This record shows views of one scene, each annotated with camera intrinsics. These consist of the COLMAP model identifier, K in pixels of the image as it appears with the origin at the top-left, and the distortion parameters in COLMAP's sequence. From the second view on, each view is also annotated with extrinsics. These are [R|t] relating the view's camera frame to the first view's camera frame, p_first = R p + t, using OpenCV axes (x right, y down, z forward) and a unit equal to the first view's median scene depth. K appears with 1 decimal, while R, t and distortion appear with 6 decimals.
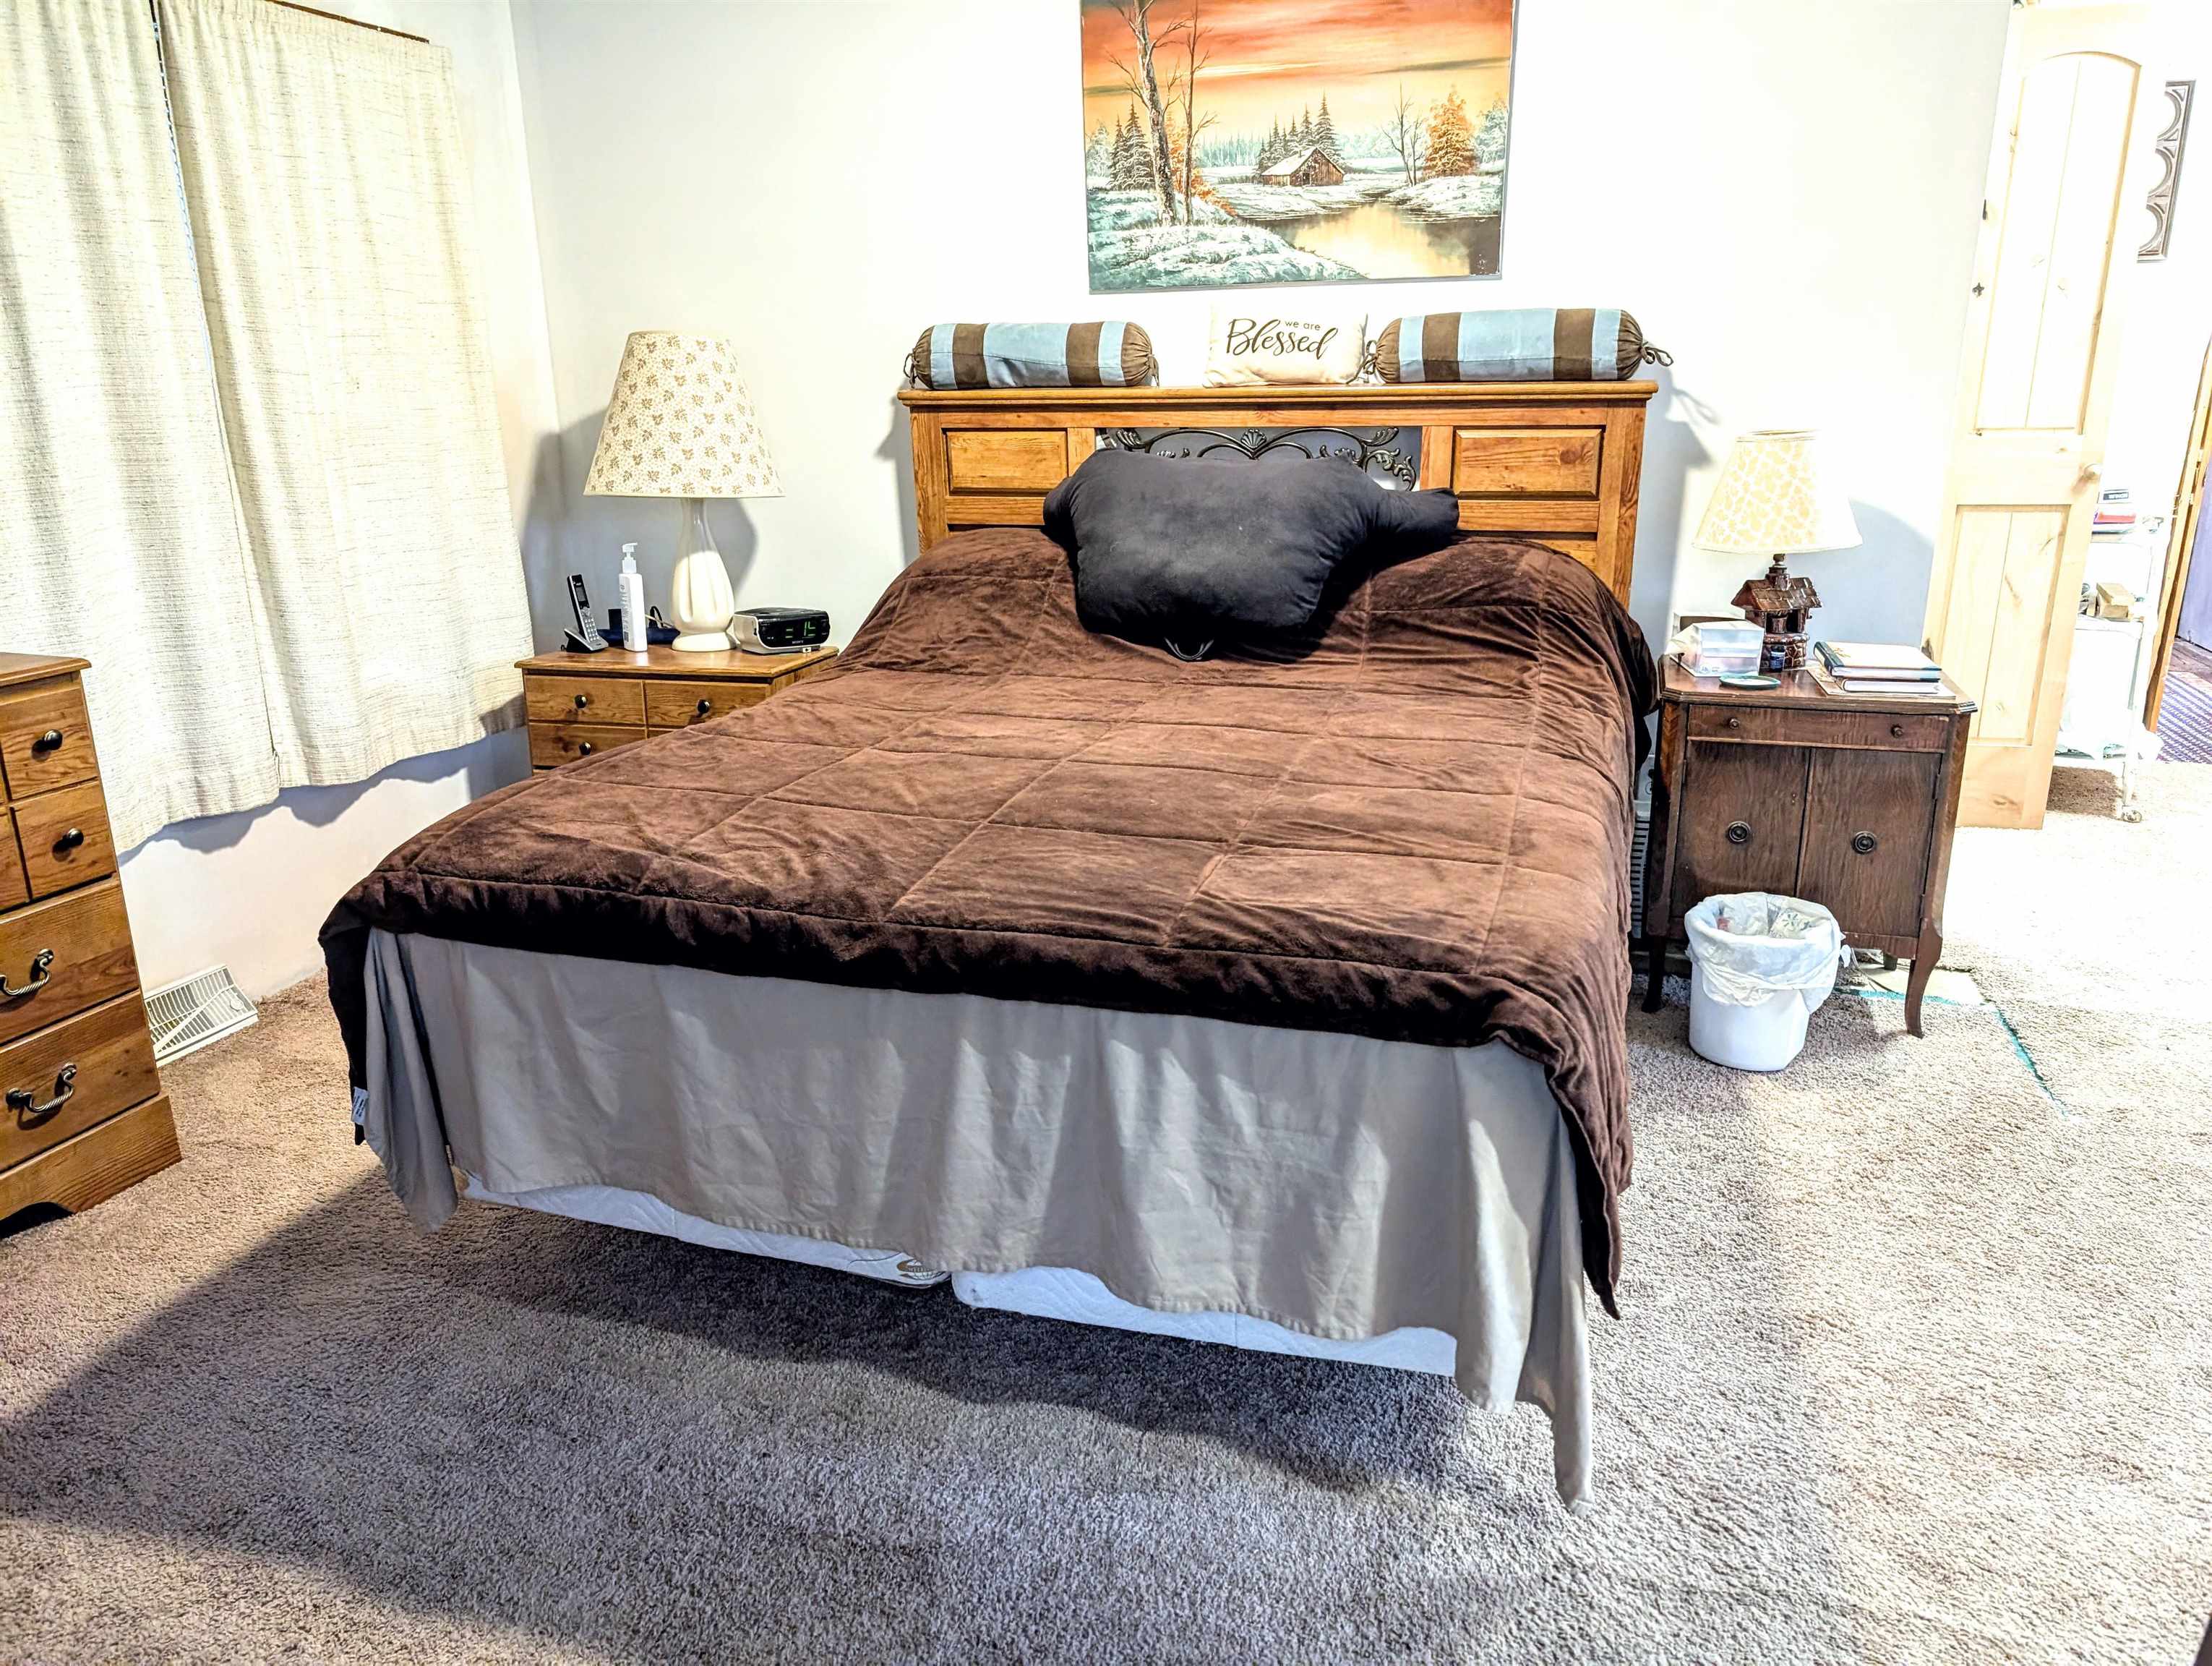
lens RADIAL K [[1565.9, 0, 1105.7], [0, 1565.9, 828.7], [0, 0, 1]] dist [0.006341, 0.001875]
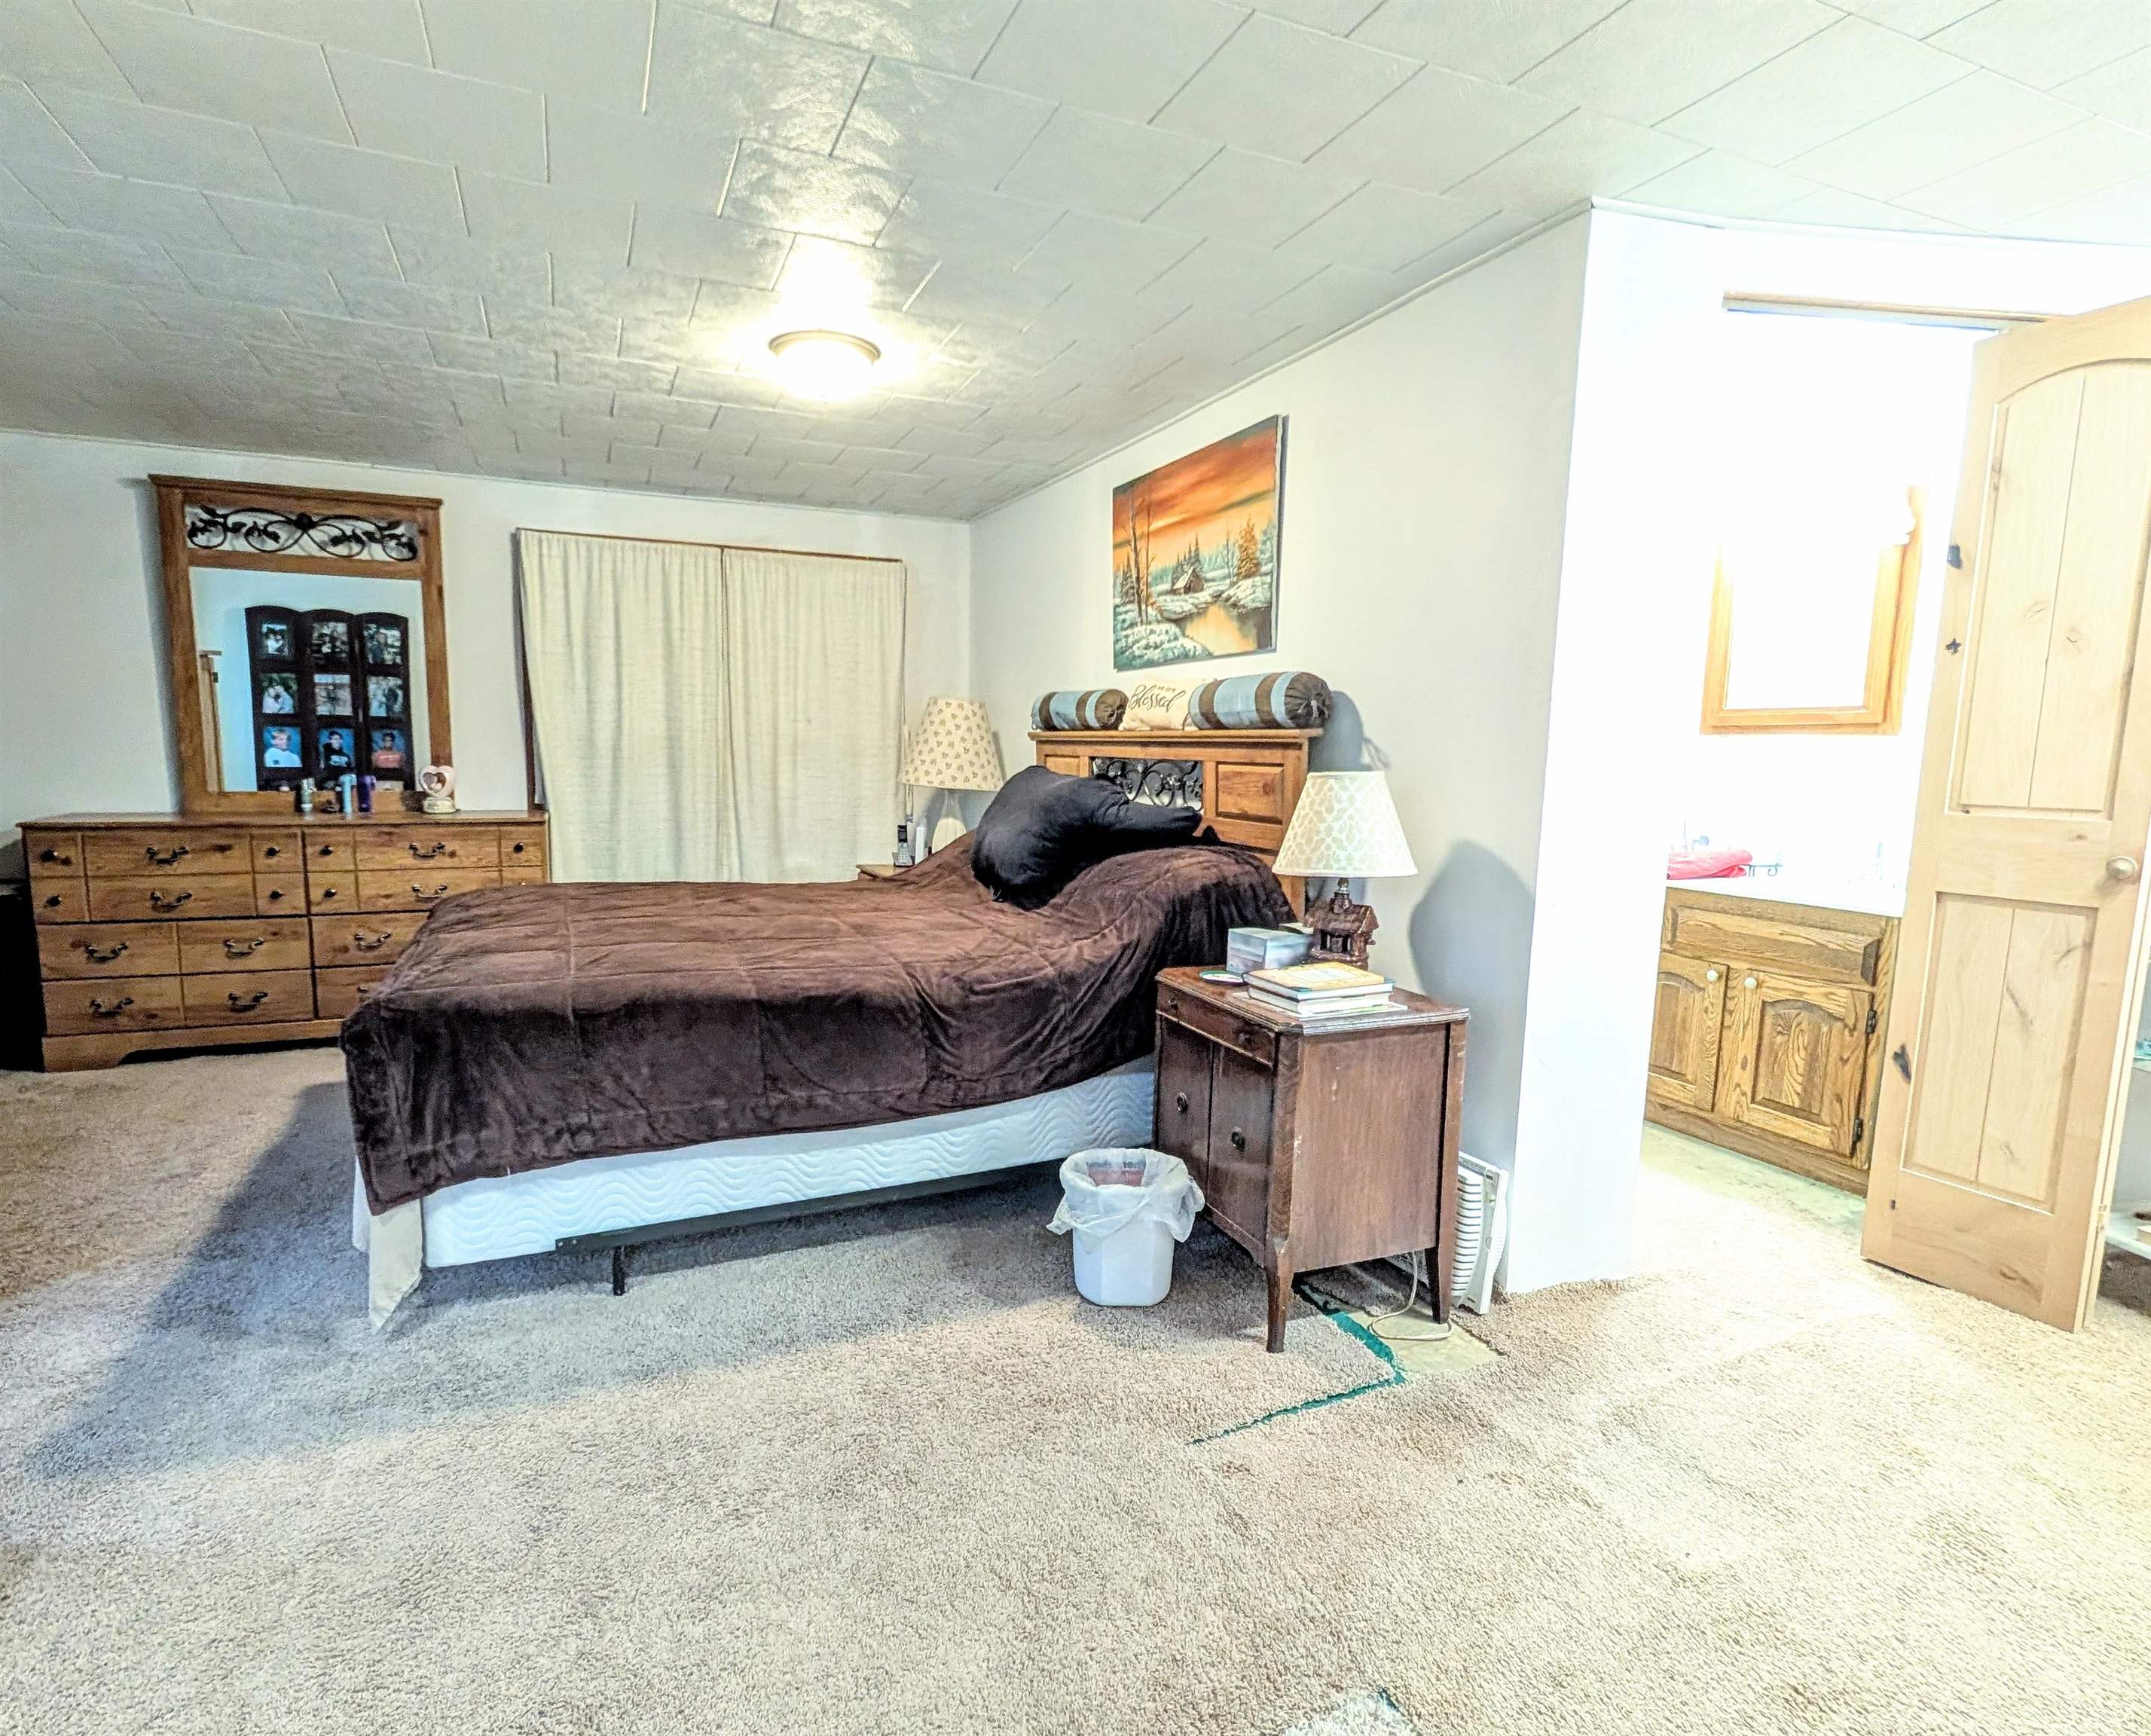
lens RADIAL K [[1082.8, 0, 1058.2], [0, 1082.8, 879.6], [0, 0, 1]] dist [0.005676, 0.000254]
pose [[0.651215, 0.121201, -0.749152, 0.810391], [-0.240535, 0.969231, -0.052283, -0.082114], [0.719765, 0.214245, 0.660331, 0.328355]]
